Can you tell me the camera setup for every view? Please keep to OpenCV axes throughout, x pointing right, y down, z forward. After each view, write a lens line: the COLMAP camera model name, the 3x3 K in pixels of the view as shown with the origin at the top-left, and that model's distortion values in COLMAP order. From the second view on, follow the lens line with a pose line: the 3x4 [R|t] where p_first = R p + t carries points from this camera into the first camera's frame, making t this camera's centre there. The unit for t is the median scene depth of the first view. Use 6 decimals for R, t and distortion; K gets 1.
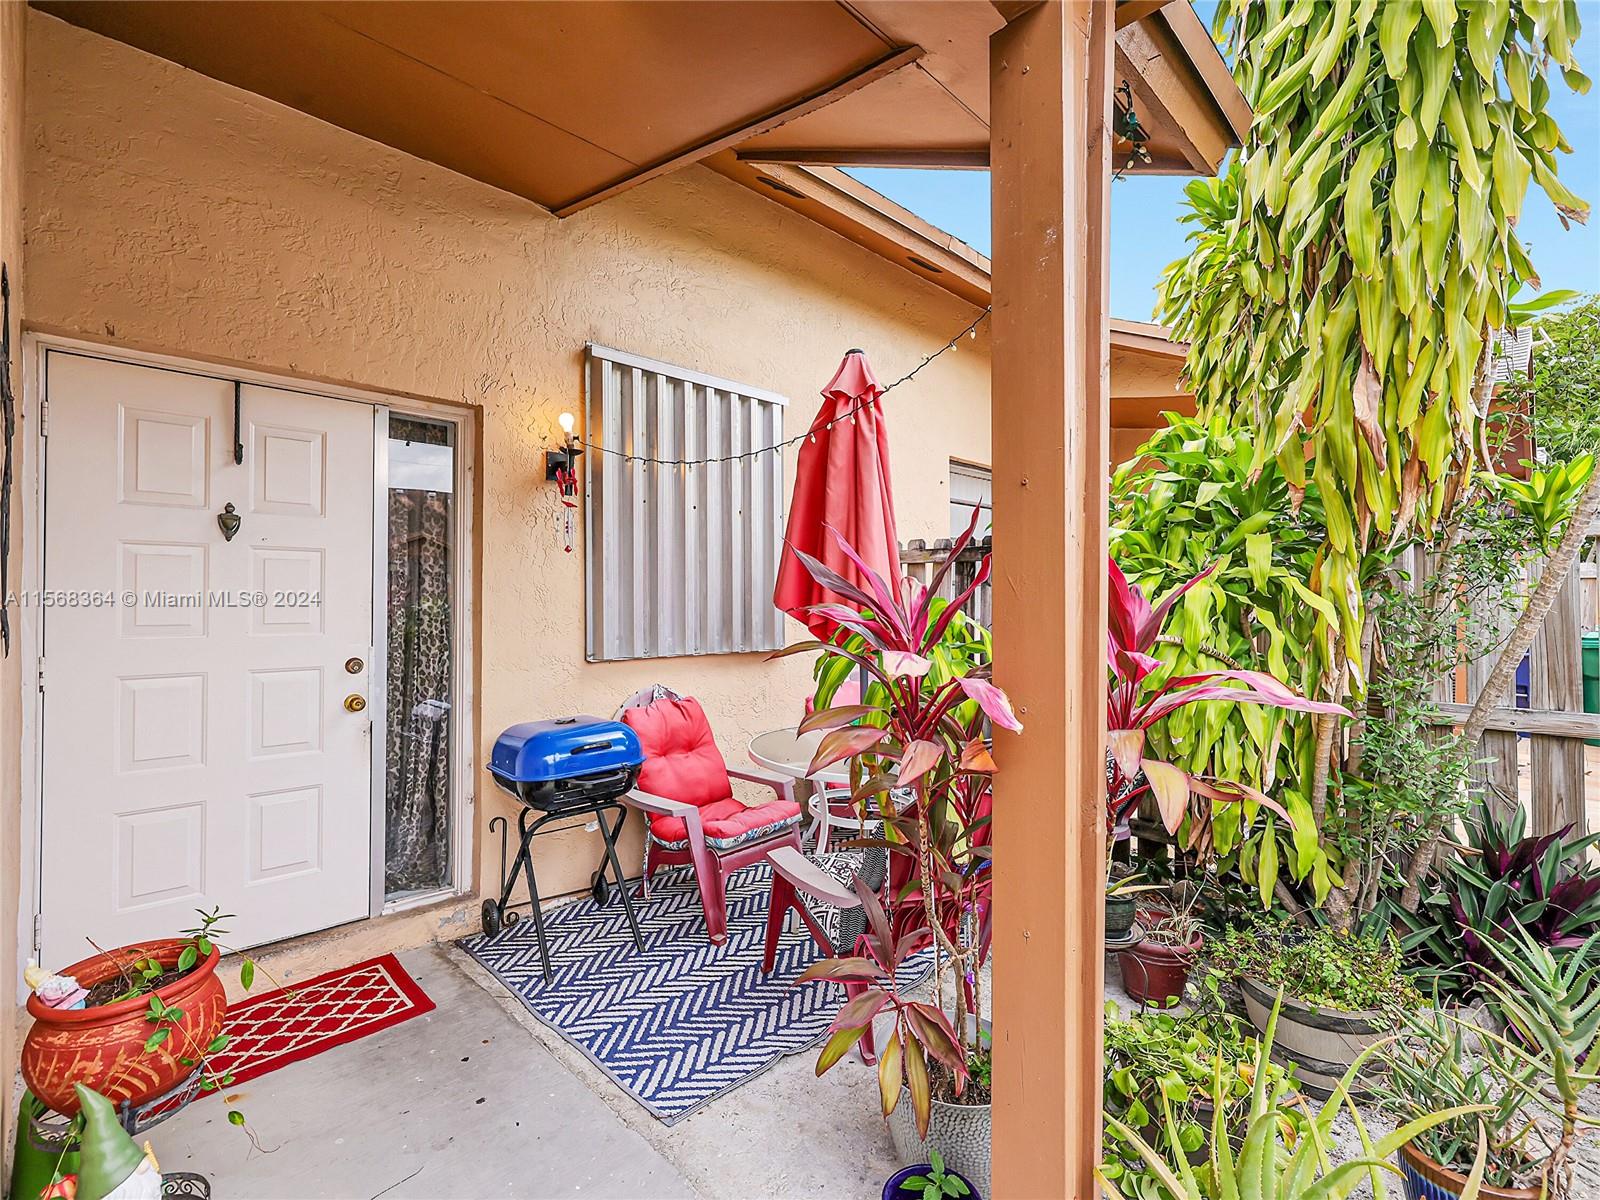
lens RADIAL K [[753.2, 0, 801.2], [0, 753.2, 591.6], [0, 0, 1]] dist [-0.001101, -0.000577]
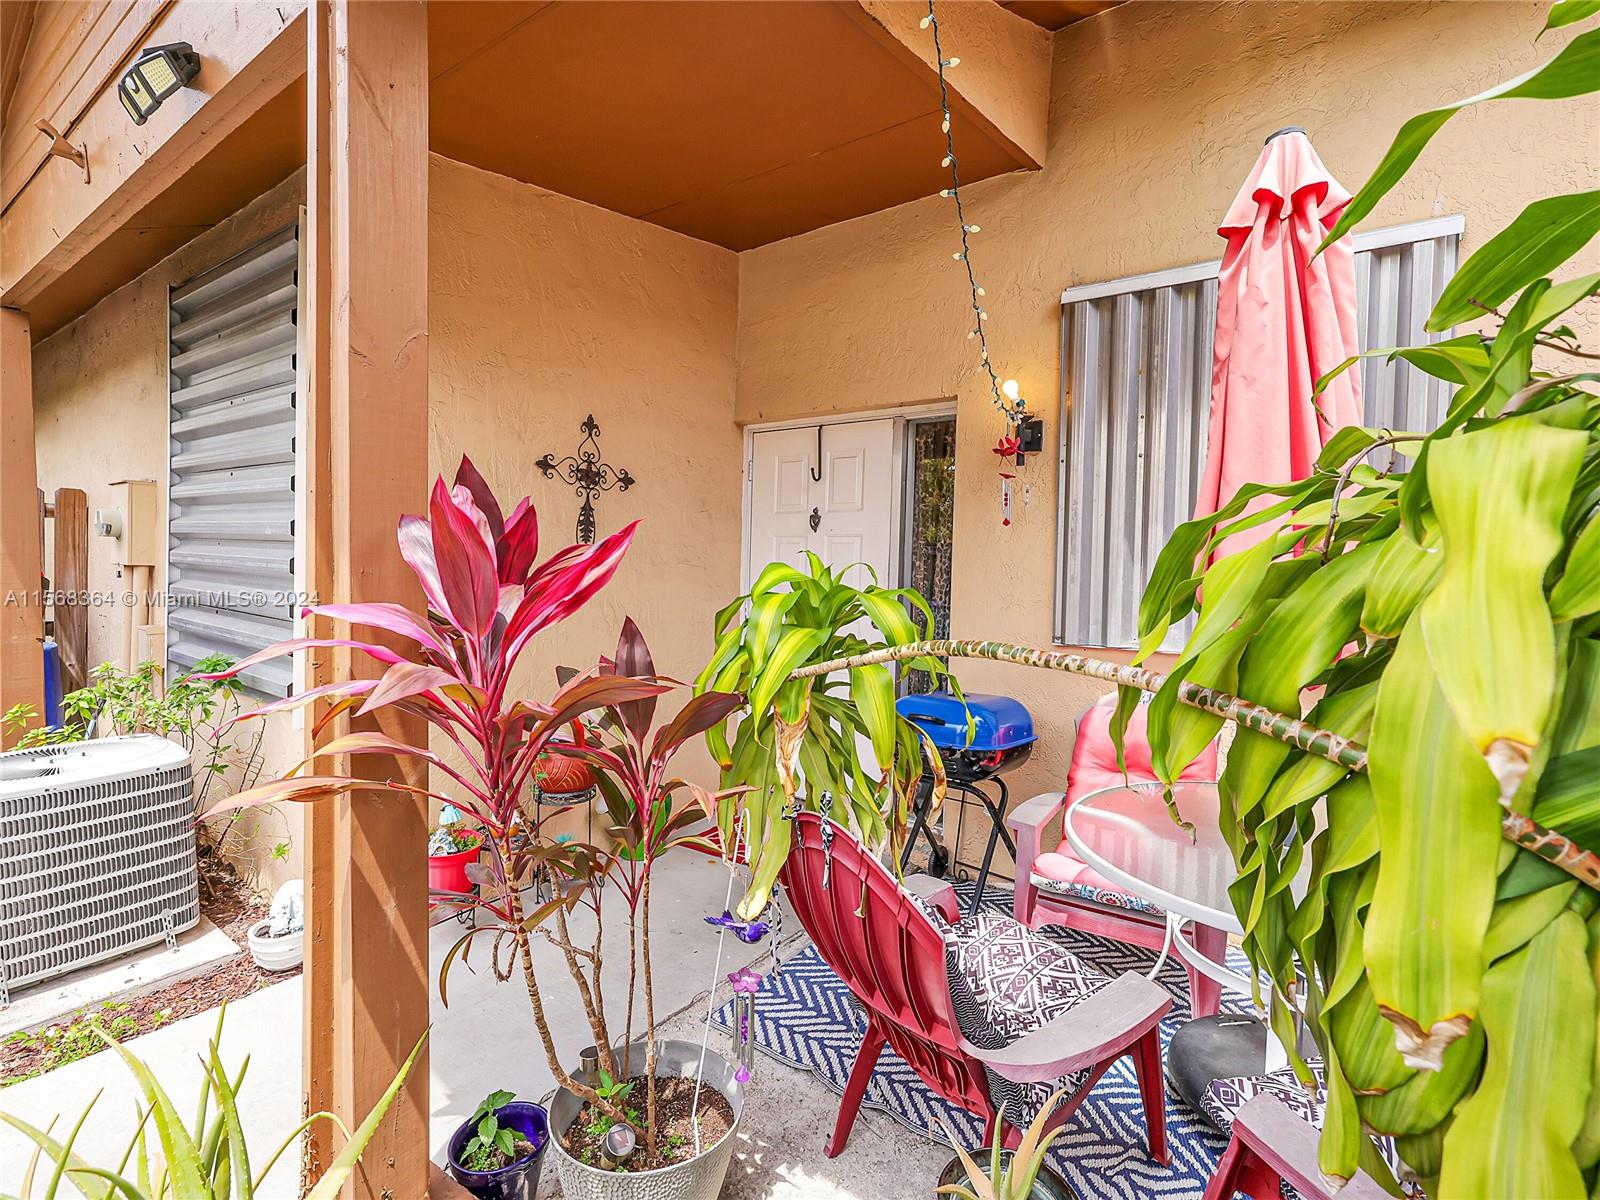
lens RADIAL K [[753.2, 0, 801.2], [0, 753.2, 591.6], [0, 0, 1]] dist [-0.001101, -0.000577]
pose [[0.165775, 0.039269, -0.985381, 0.660054], [-0.013021, 0.999207, 0.037630, -0.003764], [0.986078, 0.006592, 0.166155, 0.638360]]
